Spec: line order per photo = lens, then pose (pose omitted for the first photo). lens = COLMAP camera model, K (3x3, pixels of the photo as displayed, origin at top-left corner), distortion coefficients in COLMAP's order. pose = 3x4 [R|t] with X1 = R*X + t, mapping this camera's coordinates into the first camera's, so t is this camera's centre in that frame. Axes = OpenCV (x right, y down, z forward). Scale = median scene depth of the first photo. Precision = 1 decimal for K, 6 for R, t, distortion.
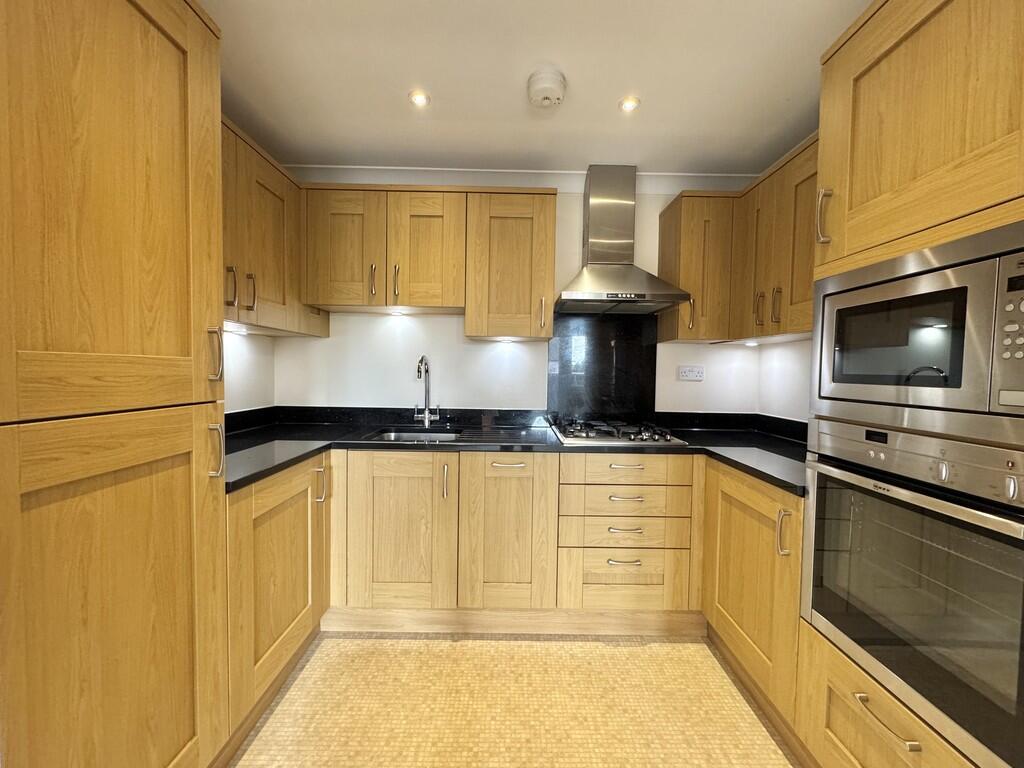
lens RADIAL K [[407.7, 0, 516.3], [0, 407.7, 384.4], [0, 0, 1]] dist [-0.003968, 0.000090]
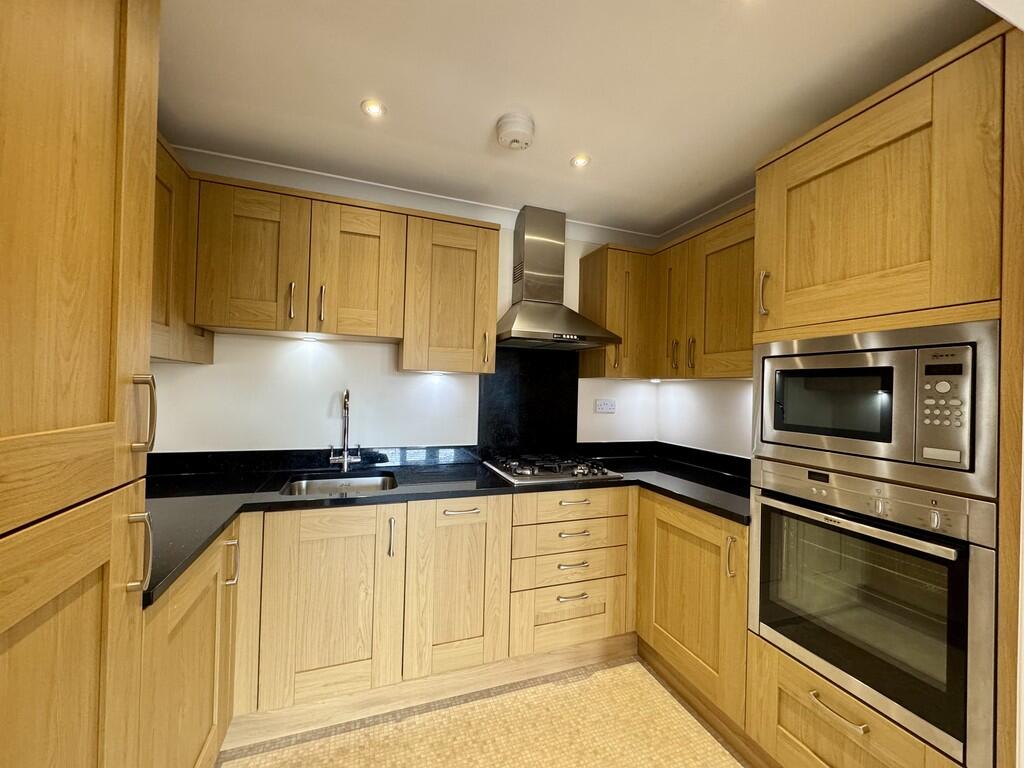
lens RADIAL K [[407.7, 0, 514.3], [0, 407.7, 384.1], [0, 0, 1]] dist [-0.003968, 0.000090]
pose [[0.941235, 0.011626, 0.337553, -0.239228], [0.001411, 0.999263, -0.038352, -0.062684], [-0.337750, 0.036574, 0.940525, 0.075813]]
